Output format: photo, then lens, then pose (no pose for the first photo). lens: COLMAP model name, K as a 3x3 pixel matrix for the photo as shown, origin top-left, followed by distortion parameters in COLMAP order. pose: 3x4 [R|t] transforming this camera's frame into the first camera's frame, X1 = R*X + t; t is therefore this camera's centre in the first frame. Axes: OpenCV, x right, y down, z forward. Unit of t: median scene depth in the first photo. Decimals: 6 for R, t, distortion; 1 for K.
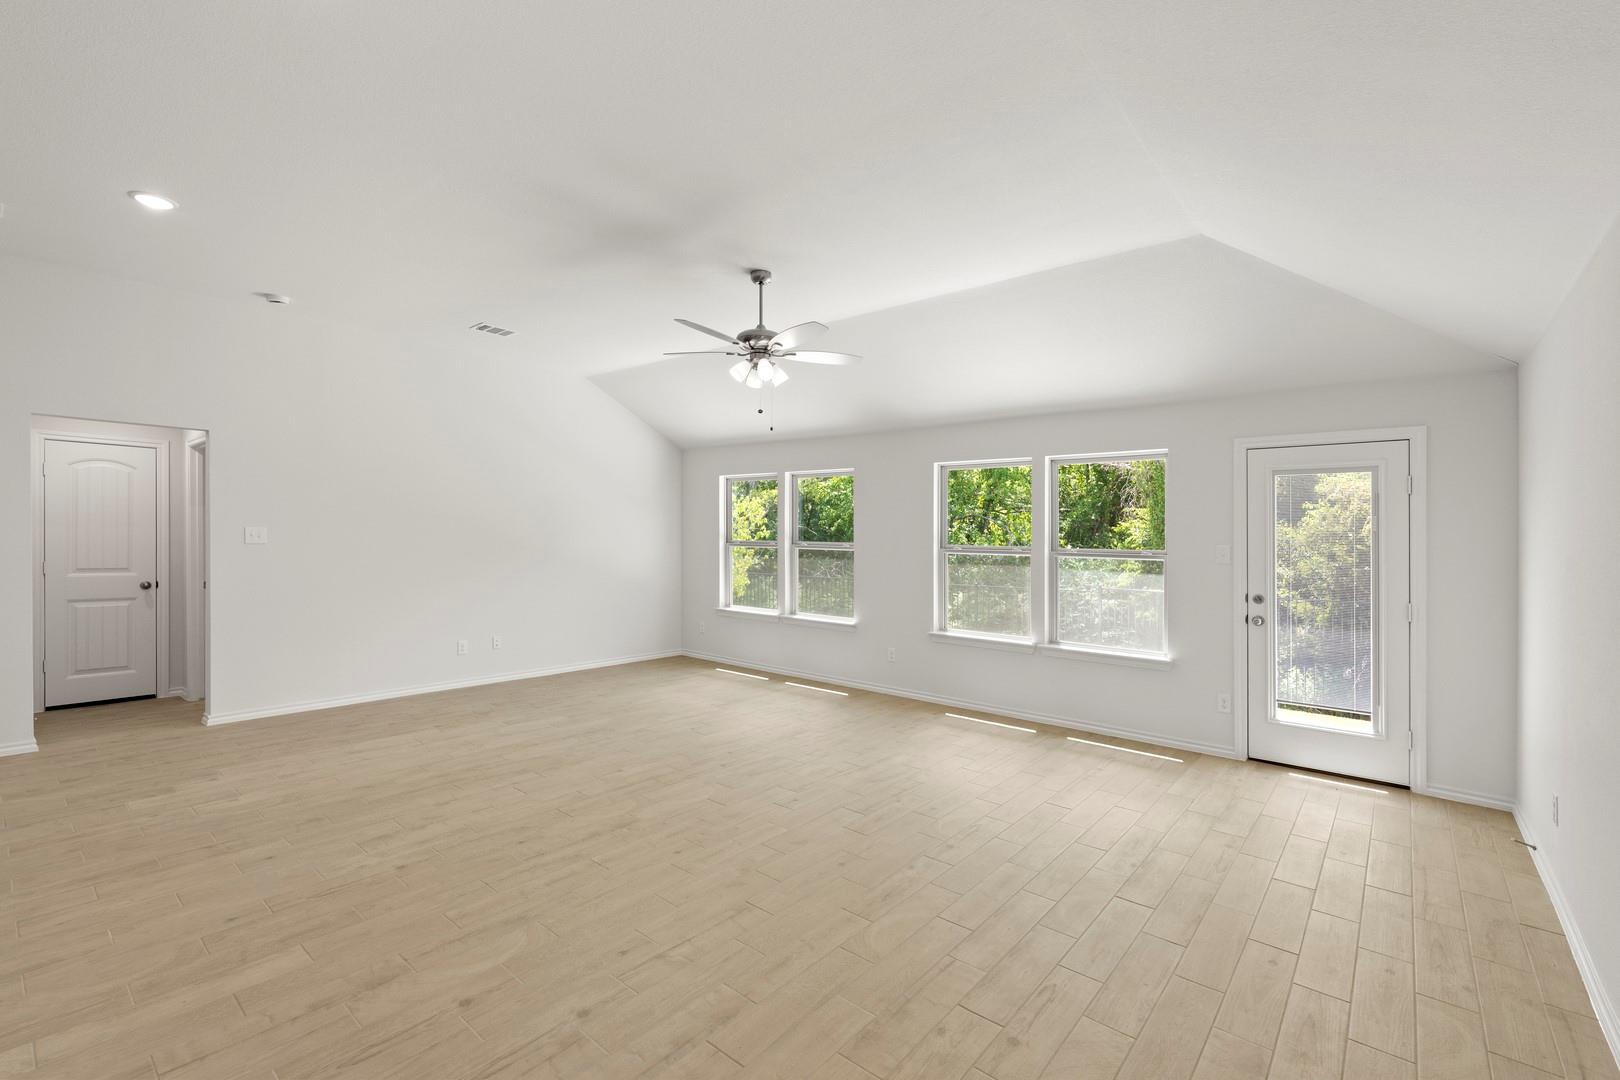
lens RADIAL K [[690.2, 0, 805.1], [0, 690.2, 548.2], [0, 0, 1]] dist [0.003808, -0.000307]
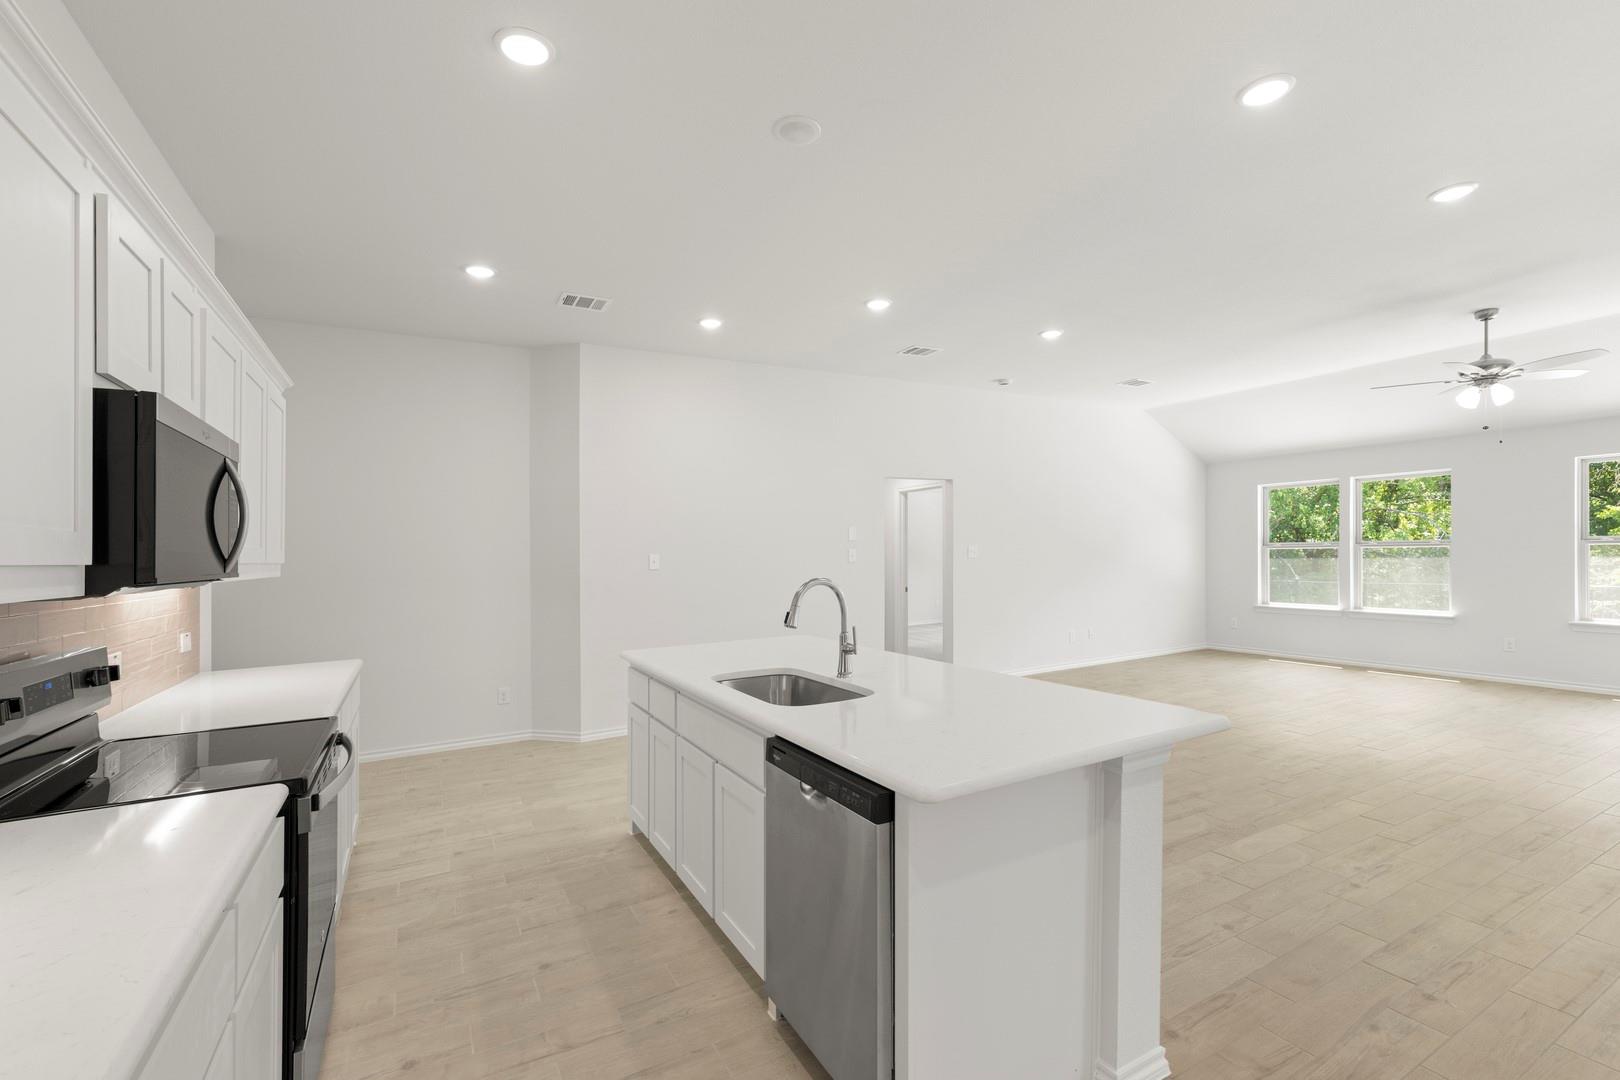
lens RADIAL K [[690.2, 0, 824.4], [0, 690.2, 558.1], [0, 0, 1]] dist [0.003808, -0.000307]
pose [[0.941344, -0.037531, -0.335354, -0.698456], [0.036372, 0.999291, -0.009739, -0.004278], [0.335482, -0.003030, 0.942042, -0.467862]]
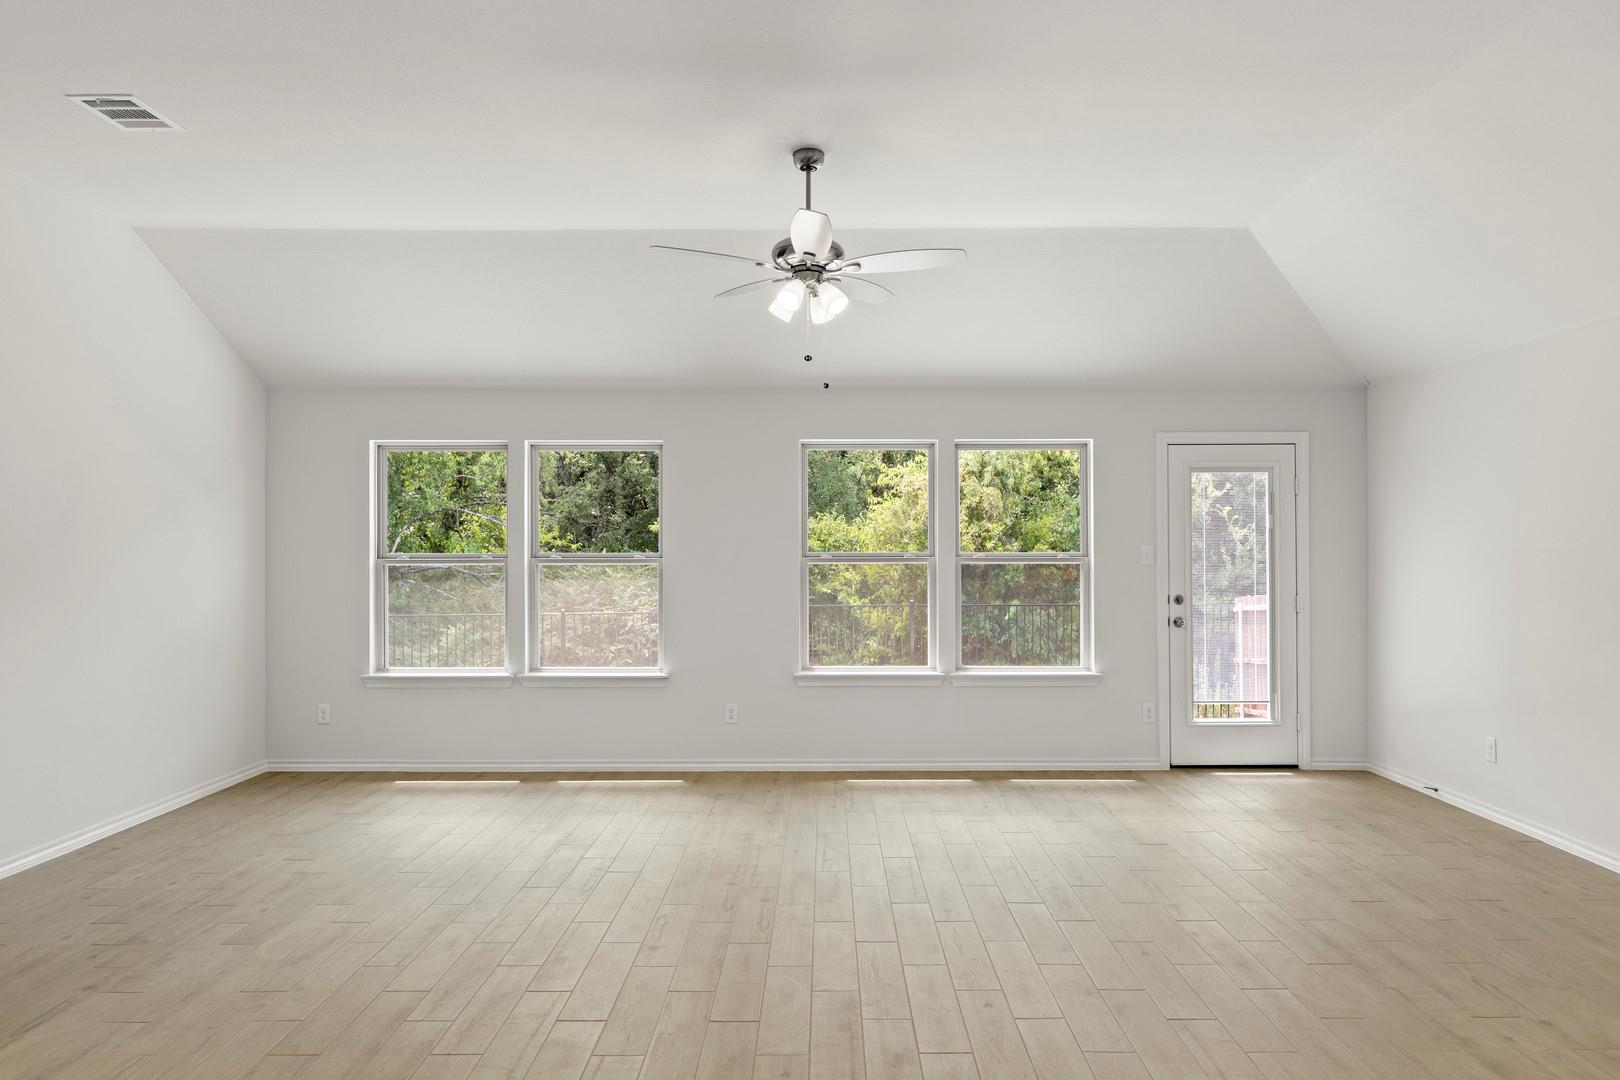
lens RADIAL K [[1032.8, 0, 808.4], [0, 1032.8, 545.2], [0, 0, 1]] dist [0.000781, -0.000374]
pose [[0.770575, -0.018813, 0.637072, -0.663558], [0.025569, 0.999672, -0.001406, -0.014167], [-0.636836, 0.017372, 0.770803, 0.214230]]
